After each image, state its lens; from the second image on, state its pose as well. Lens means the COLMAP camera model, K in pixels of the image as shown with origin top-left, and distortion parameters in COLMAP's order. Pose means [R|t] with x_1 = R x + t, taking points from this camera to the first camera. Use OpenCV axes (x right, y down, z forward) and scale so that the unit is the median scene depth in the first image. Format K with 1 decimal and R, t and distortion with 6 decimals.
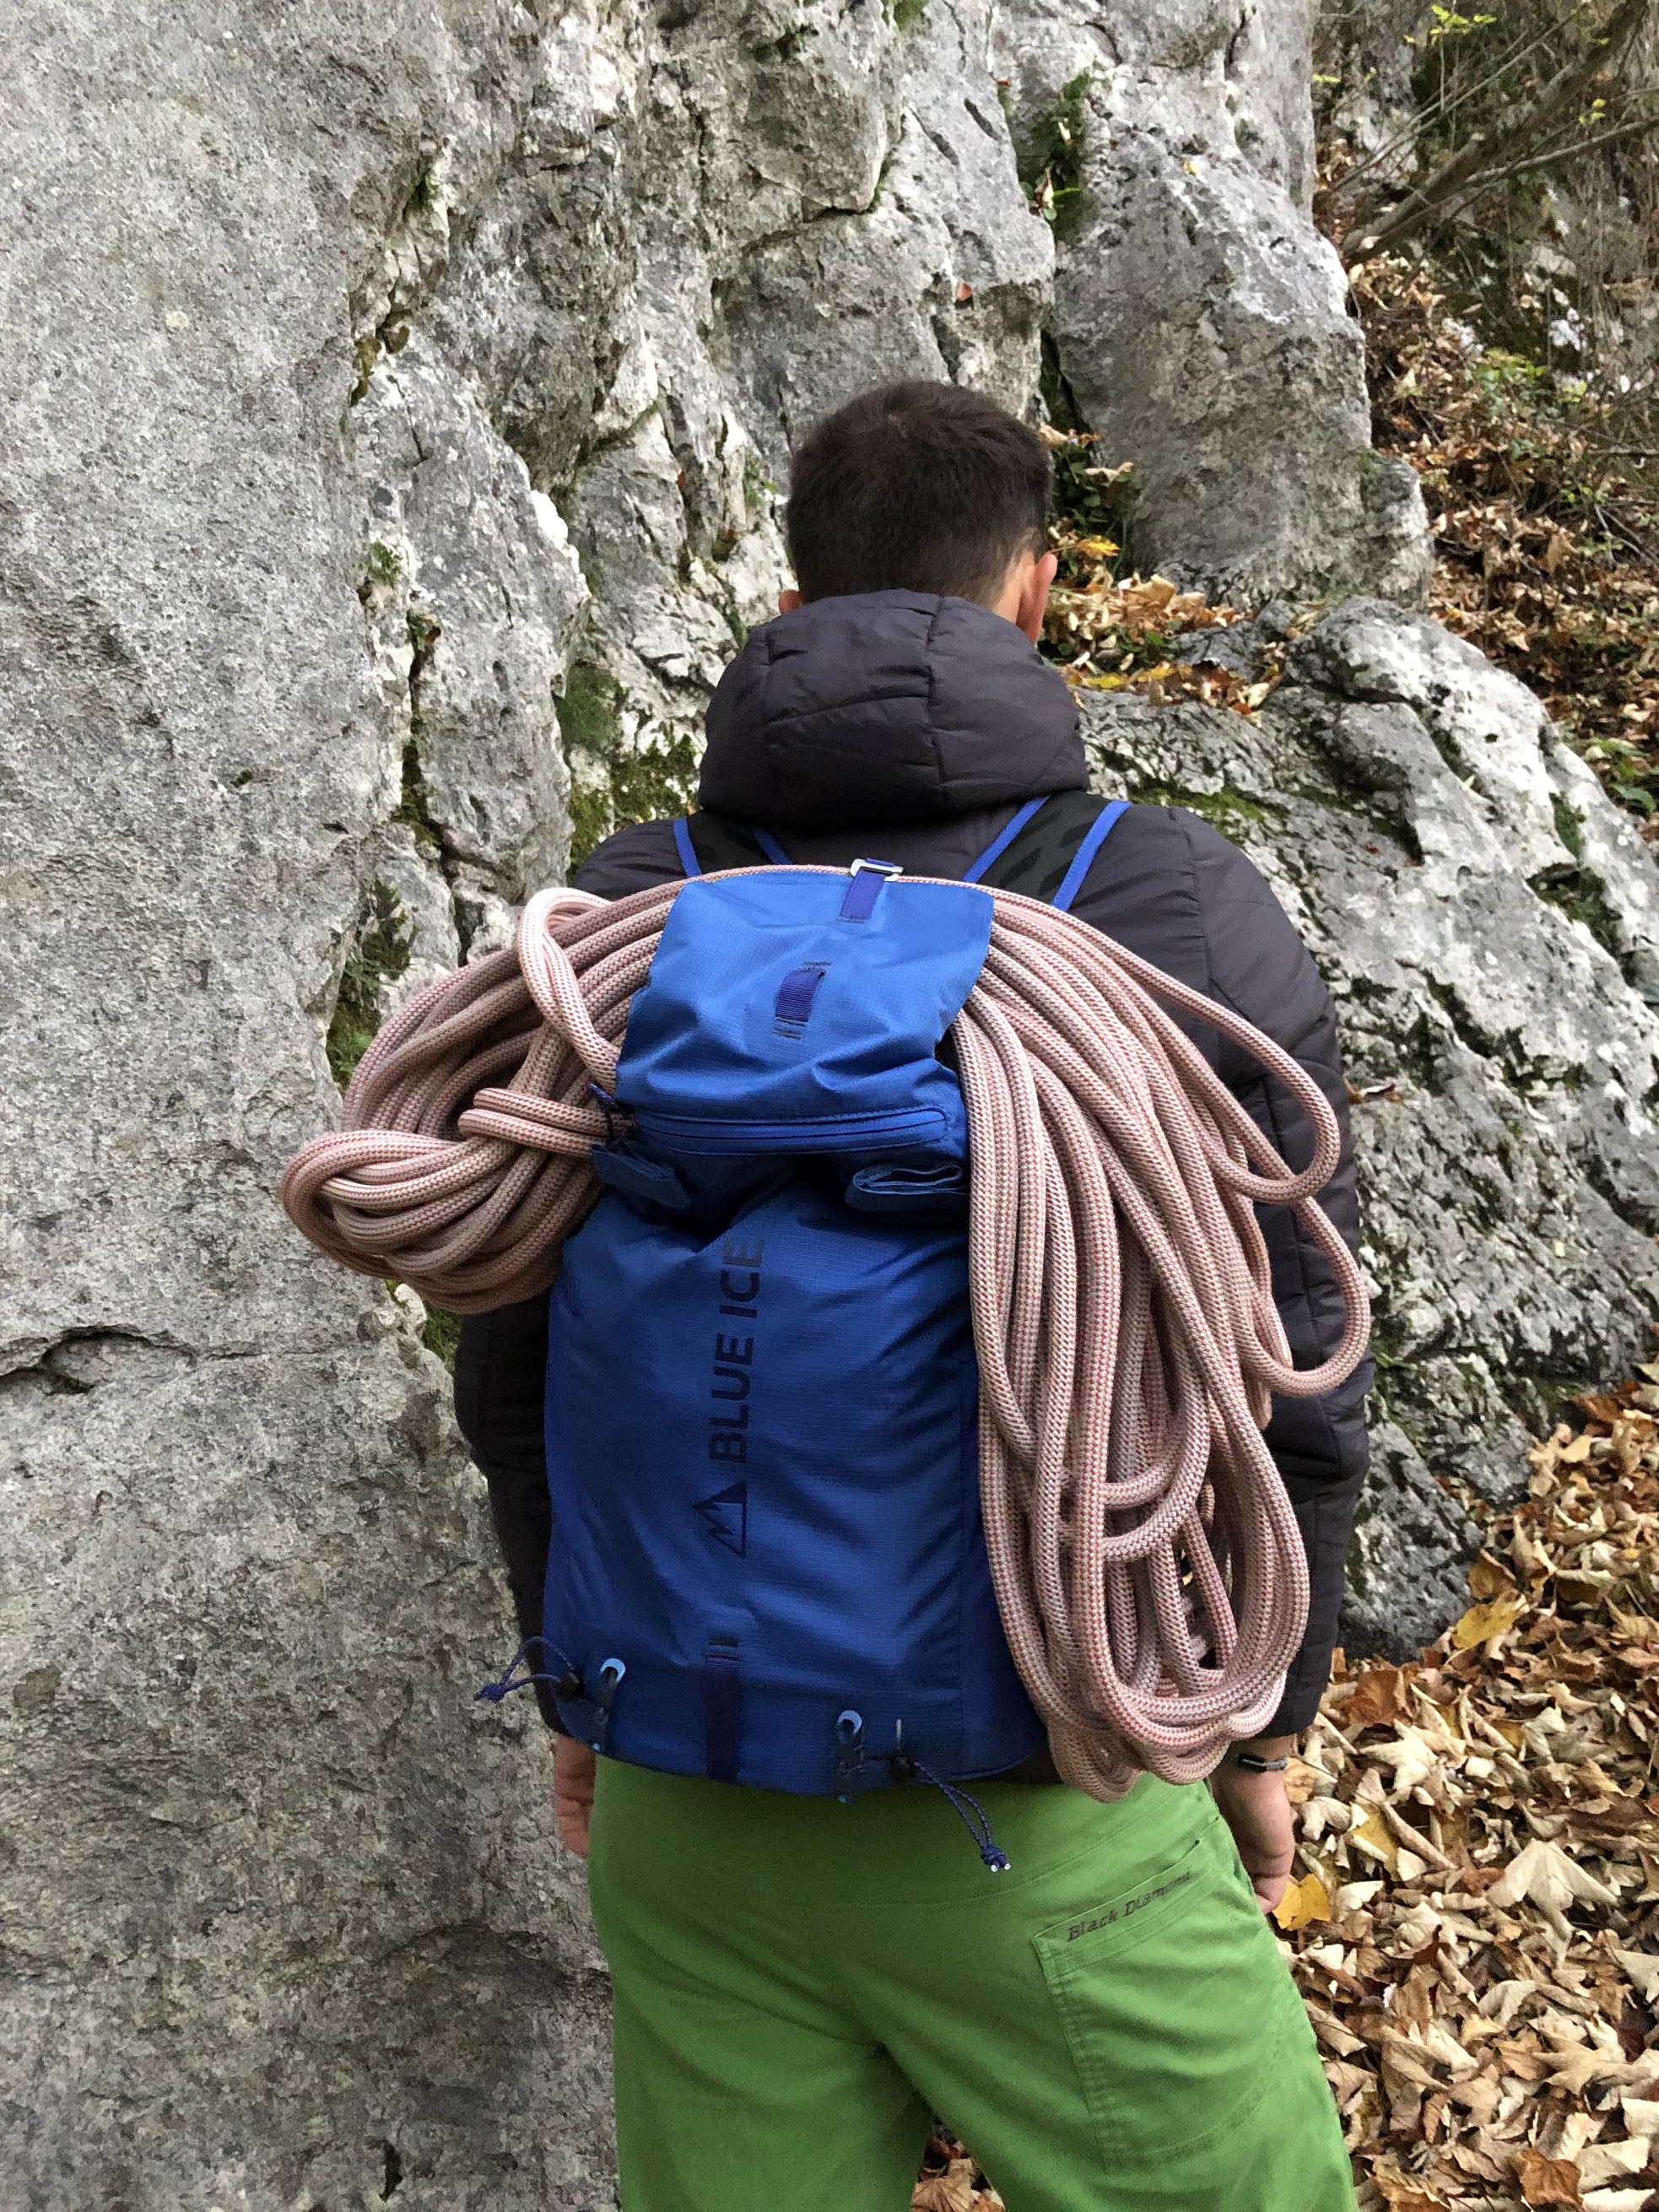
lens RADIAL K [[1830.5, 0, 881.1], [0, 1830.5, 1112.4], [0, 0, 1]] dist [0.073133, -0.053143]
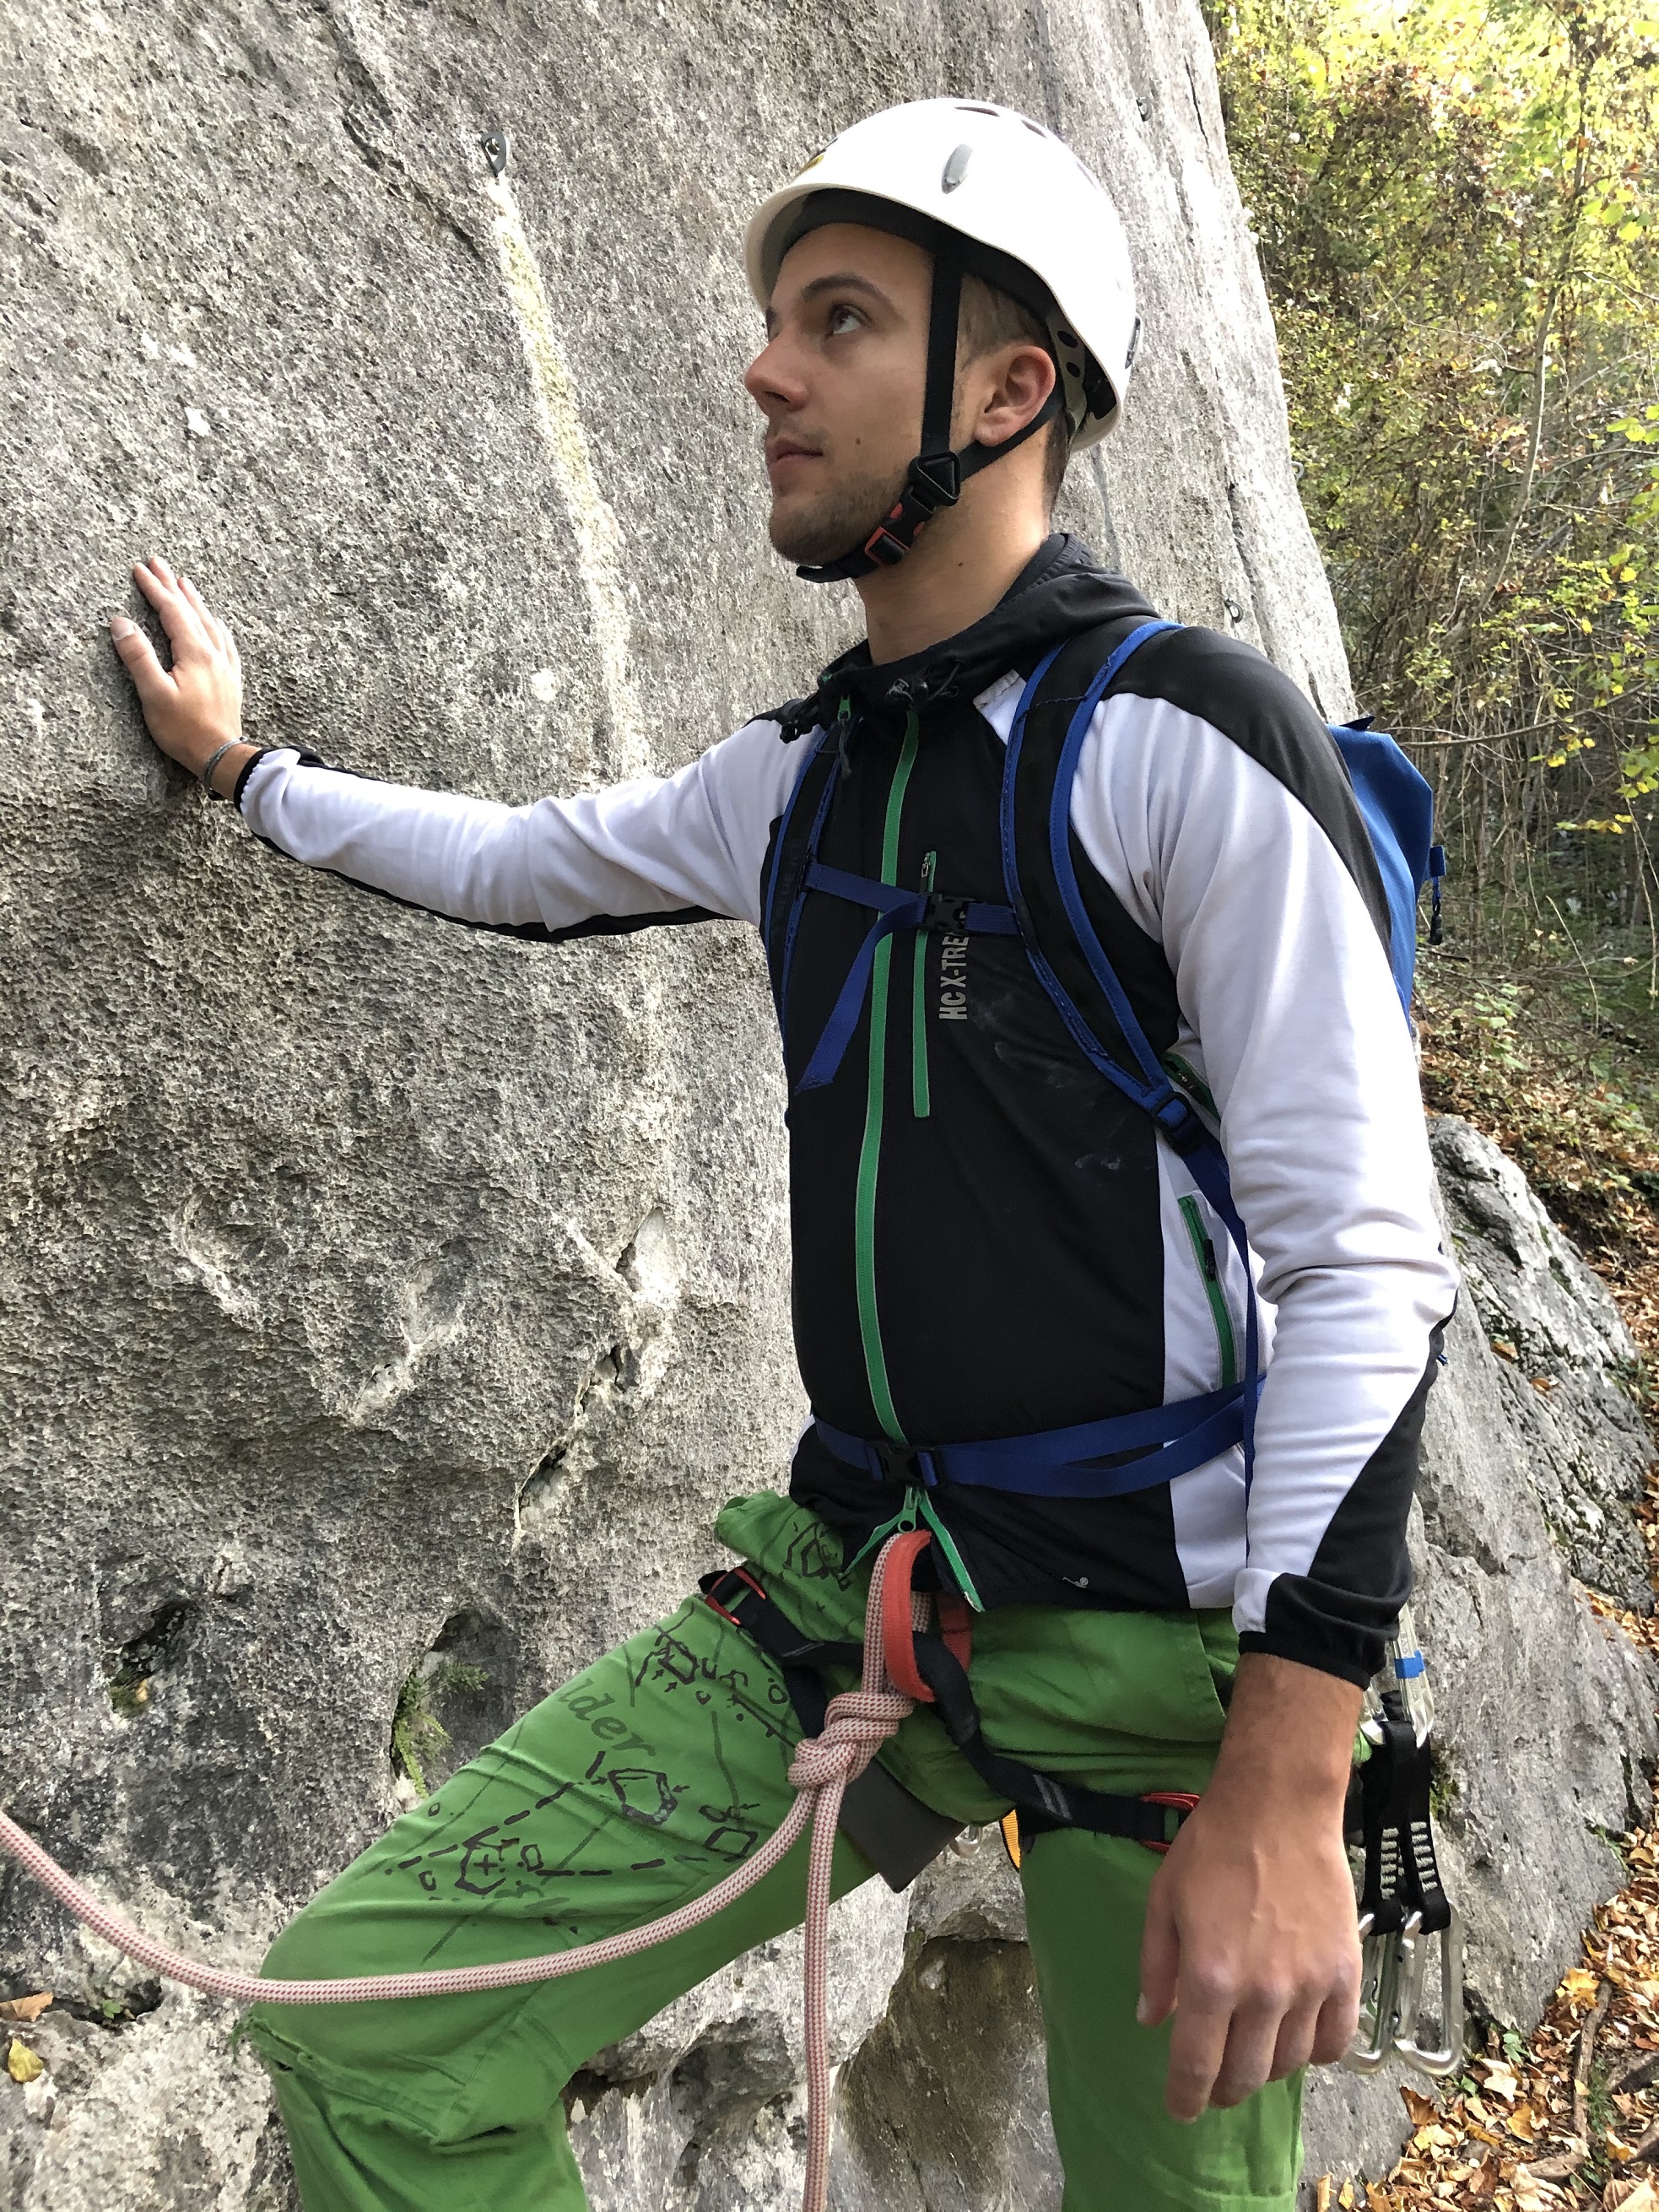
lens RADIAL K [[1830.5, 0, 819.7], [0, 1830.5, 1094.2], [0, 0, 1]] dist [0.073133, -0.053143]
pose [[0.924228, 0.017327, 0.381448, -1.452518], [-0.022539, 0.999704, 0.009201, -0.365000], [-0.381175, -0.017101, 0.924345, -0.825558]]
